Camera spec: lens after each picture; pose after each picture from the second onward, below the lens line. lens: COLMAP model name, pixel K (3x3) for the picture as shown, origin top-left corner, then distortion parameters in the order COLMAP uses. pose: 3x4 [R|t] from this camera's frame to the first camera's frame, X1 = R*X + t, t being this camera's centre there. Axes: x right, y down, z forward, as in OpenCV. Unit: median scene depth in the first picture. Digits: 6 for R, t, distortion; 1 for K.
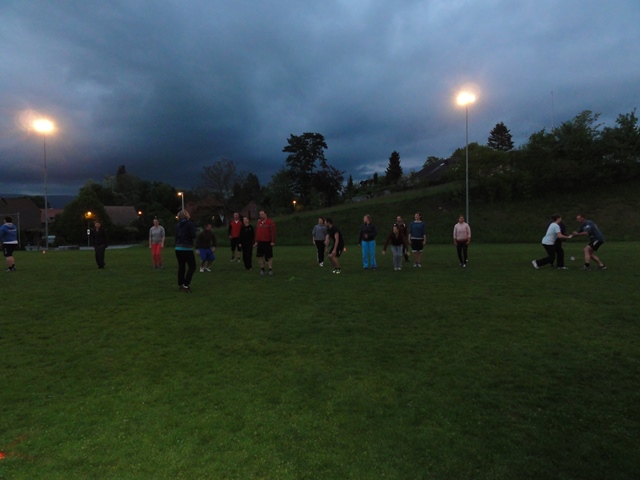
lens RADIAL K [[450.4, 0, 320.0], [0, 450.4, 240.0], [0, 0, 1]] dist [-0.009118, 0.004636]
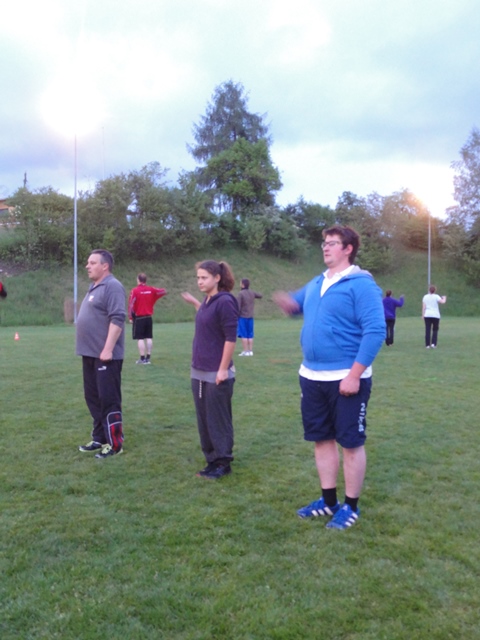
lens RADIAL K [[641.3, 0, 250.4], [0, 641.3, 319.3], [0, 0, 1]] dist [-0.003652, 0.008439]
pose [[0.615517, -0.002001, 0.788121, -0.184241], [0.003833, 0.999993, -0.000455, 0.000793], [-0.788114, 0.003301, 0.615520, 0.116844]]
